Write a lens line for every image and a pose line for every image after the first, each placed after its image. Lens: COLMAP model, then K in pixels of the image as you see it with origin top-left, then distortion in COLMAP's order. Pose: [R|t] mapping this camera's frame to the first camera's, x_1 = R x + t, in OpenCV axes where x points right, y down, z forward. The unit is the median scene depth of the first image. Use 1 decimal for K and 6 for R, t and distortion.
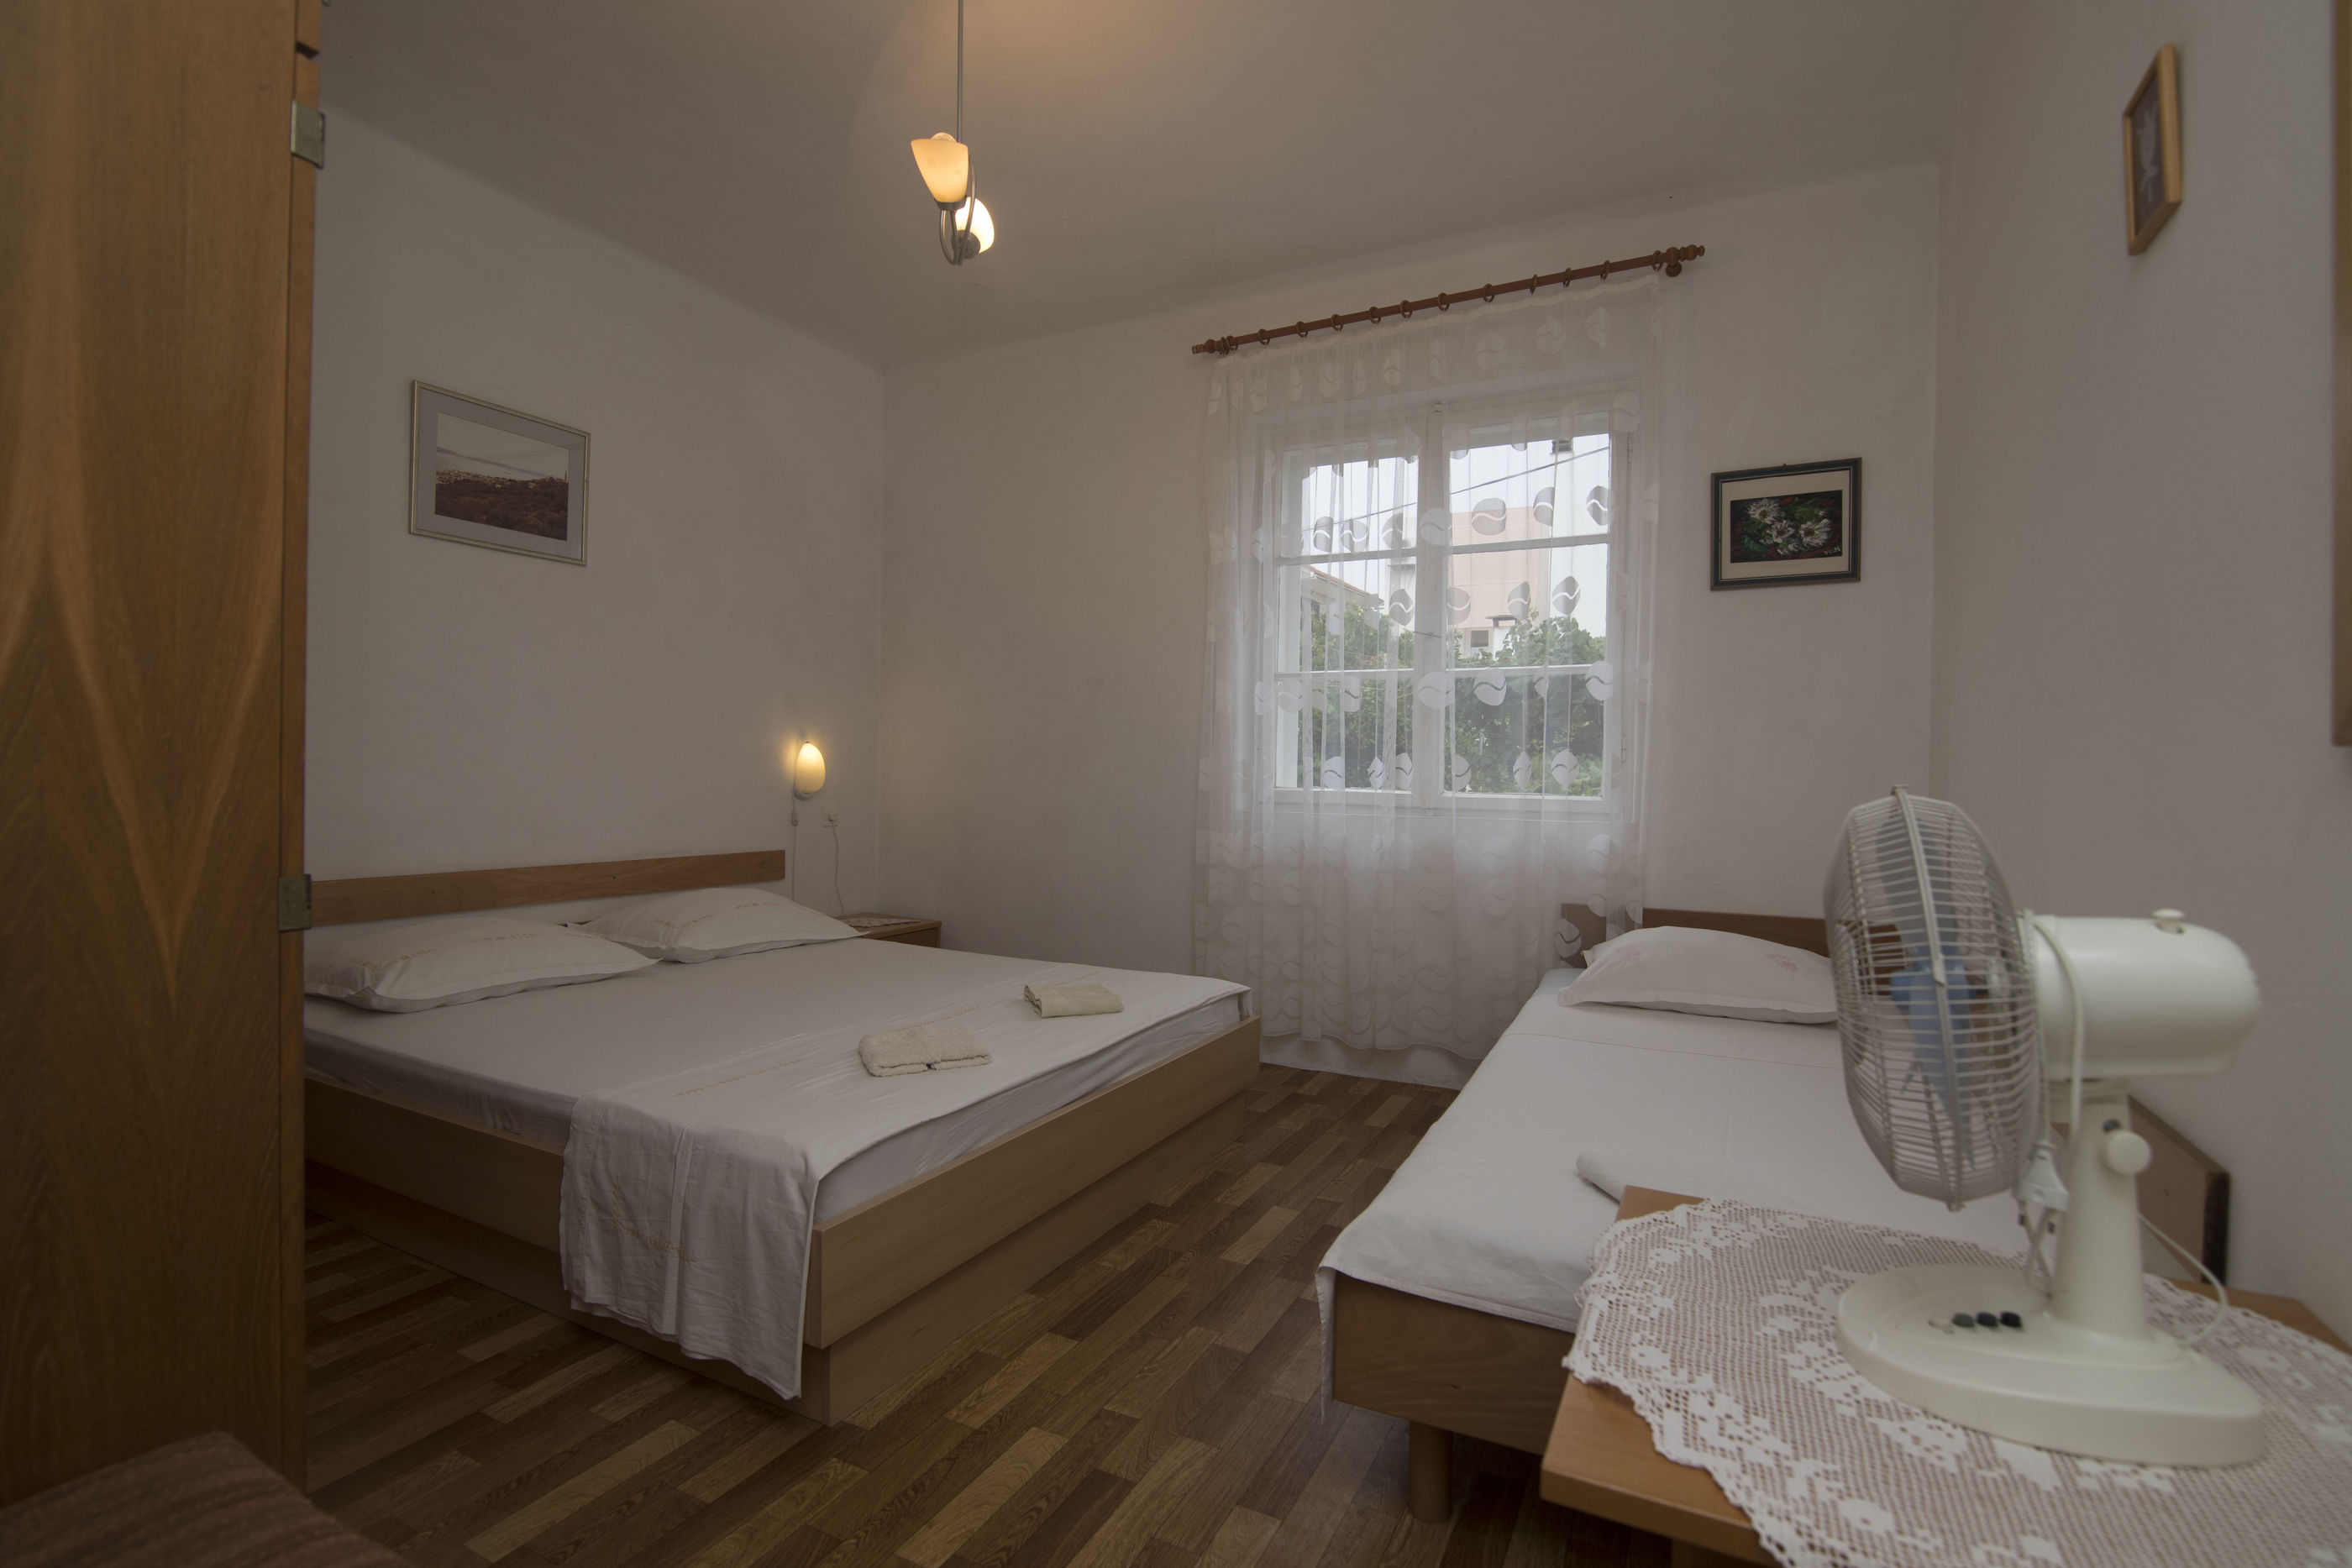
lens RADIAL K [[1070.4, 0, 1173.4], [0, 1070.4, 778.2], [0, 0, 1]] dist [-0.014650, -0.000583]
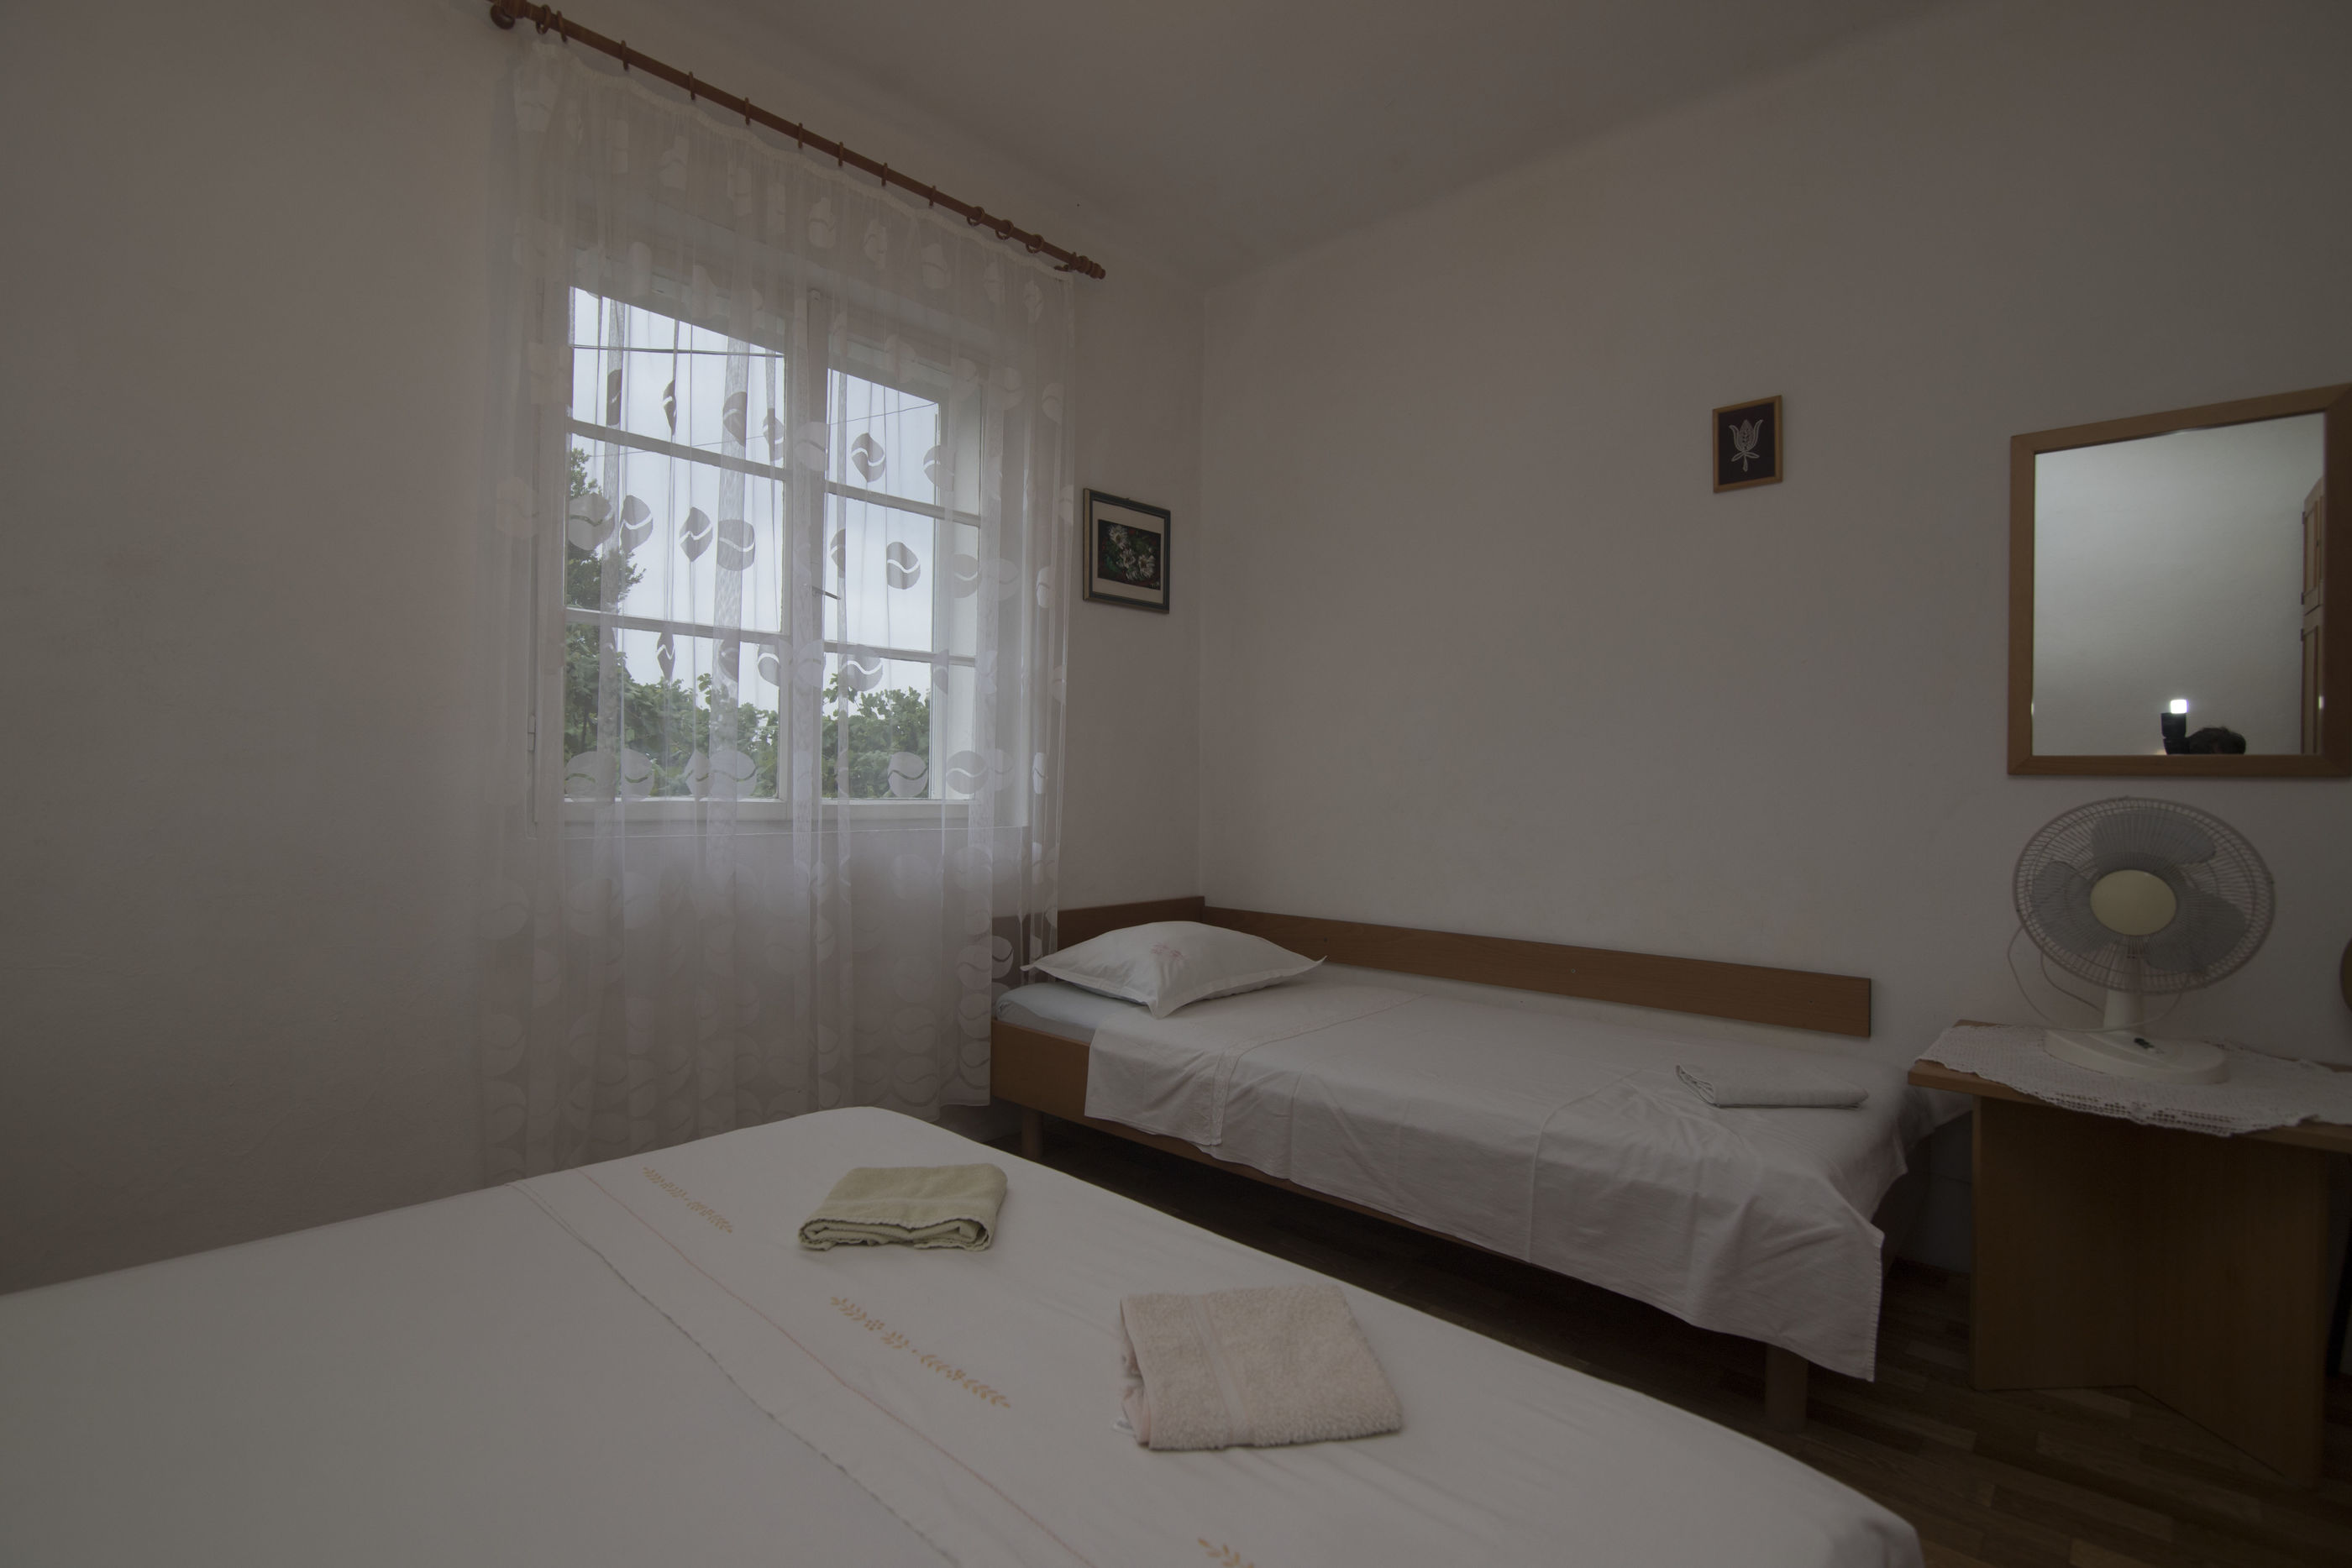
lens RADIAL K [[1070.4, 0, 1179.8], [0, 1070.4, 790.9], [0, 0, 1]] dist [-0.014650, -0.000583]
pose [[0.277559, -0.016351, 0.960569, -0.491498], [-0.000980, 0.999850, 0.017303, -0.007523], [-0.960708, -0.005744, 0.277502, 0.632529]]
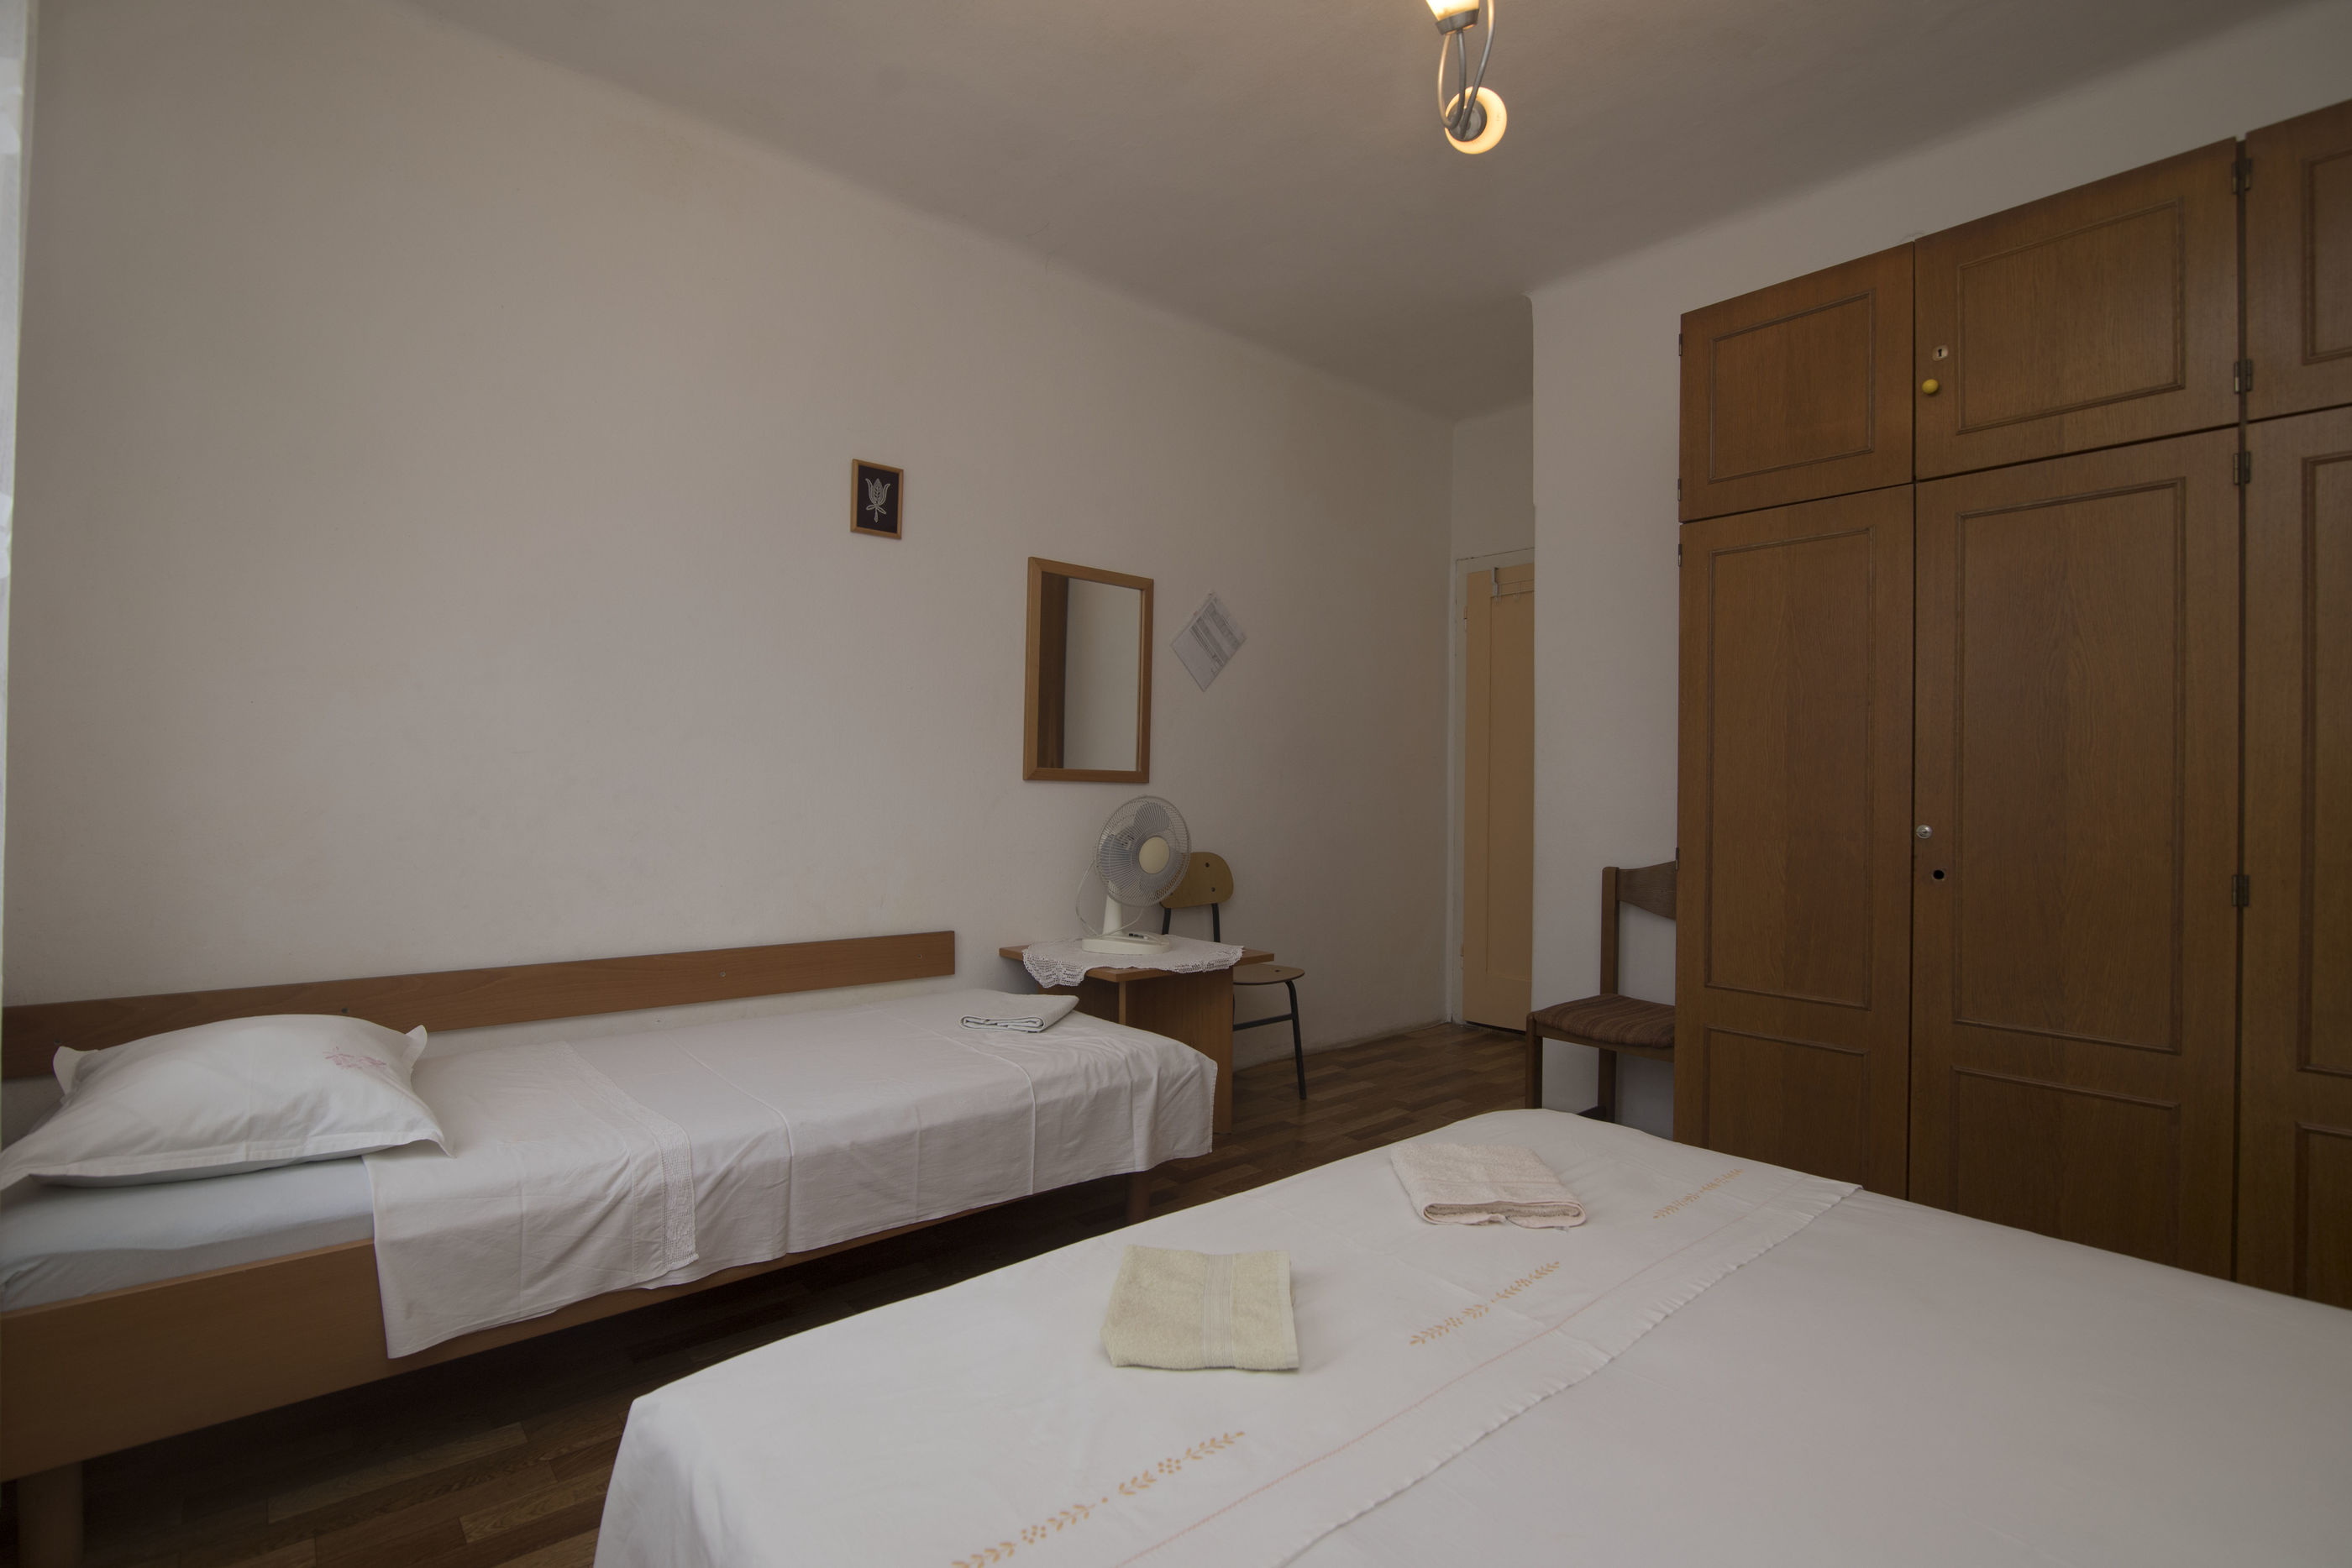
lens RADIAL K [[1070.4, 0, 1182.4], [0, 1070.4, 781.4], [0, 0, 1]] dist [-0.014650, -0.000583]
pose [[-0.917675, -0.024363, 0.396584, -0.233585], [-0.024533, 0.999688, 0.004646, -0.013282], [-0.396573, -0.005466, -0.917987, 1.222240]]
